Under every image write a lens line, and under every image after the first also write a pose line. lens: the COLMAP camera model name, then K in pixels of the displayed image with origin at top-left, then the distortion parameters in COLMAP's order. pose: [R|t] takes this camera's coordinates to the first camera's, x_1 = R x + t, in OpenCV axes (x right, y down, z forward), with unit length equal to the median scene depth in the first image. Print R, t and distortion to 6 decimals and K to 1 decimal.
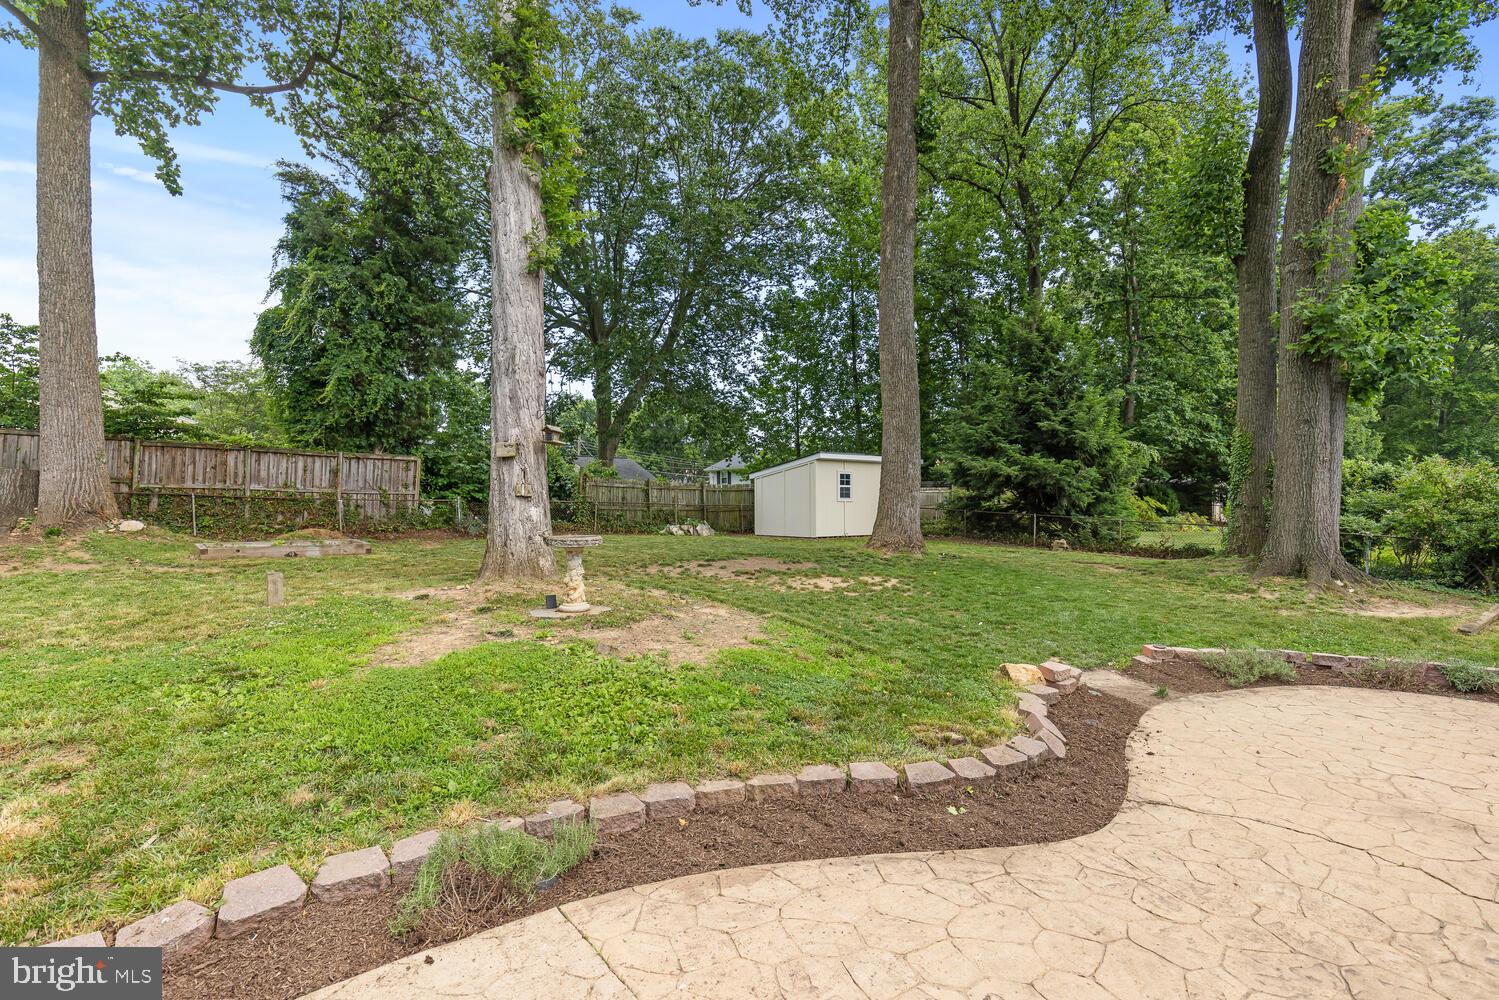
lens RADIAL K [[669.2, 0, 742.6], [0, 669.2, 508.8], [0, 0, 1]] dist [0.004170, -0.000083]
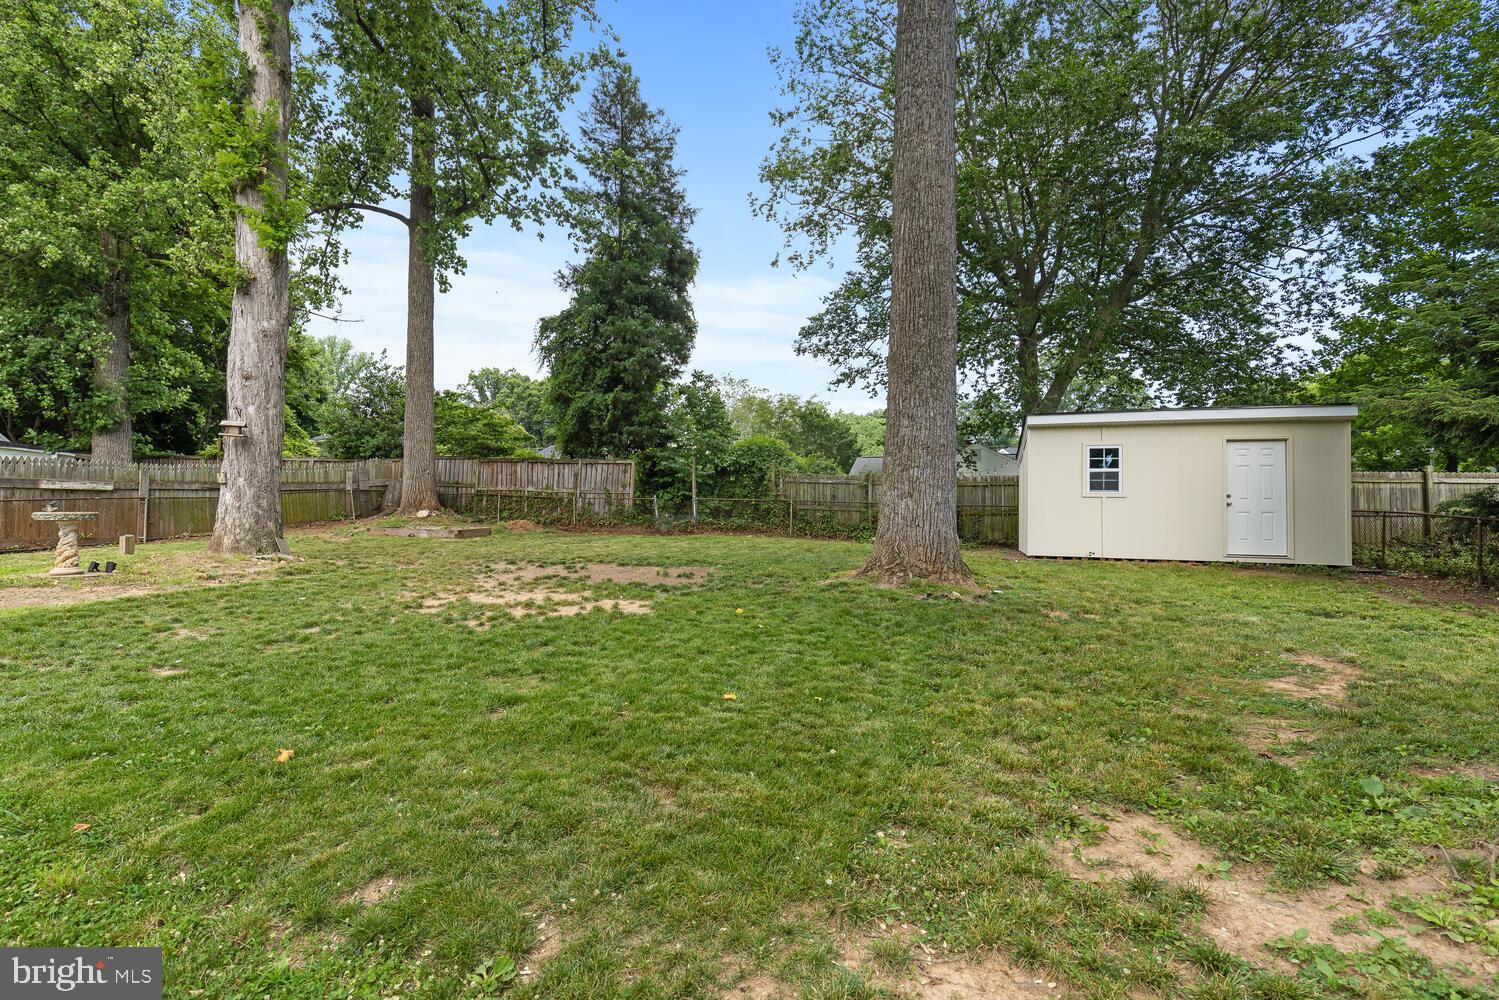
lens RADIAL K [[669.2, 0, 742.6], [0, 669.2, 508.8], [0, 0, 1]] dist [0.004170, -0.000083]
pose [[0.586791, 0.000935, -0.809738, 0.533739], [-0.016649, 0.999802, -0.010910, 0.013039], [0.809567, 0.019883, 0.586690, 0.511969]]
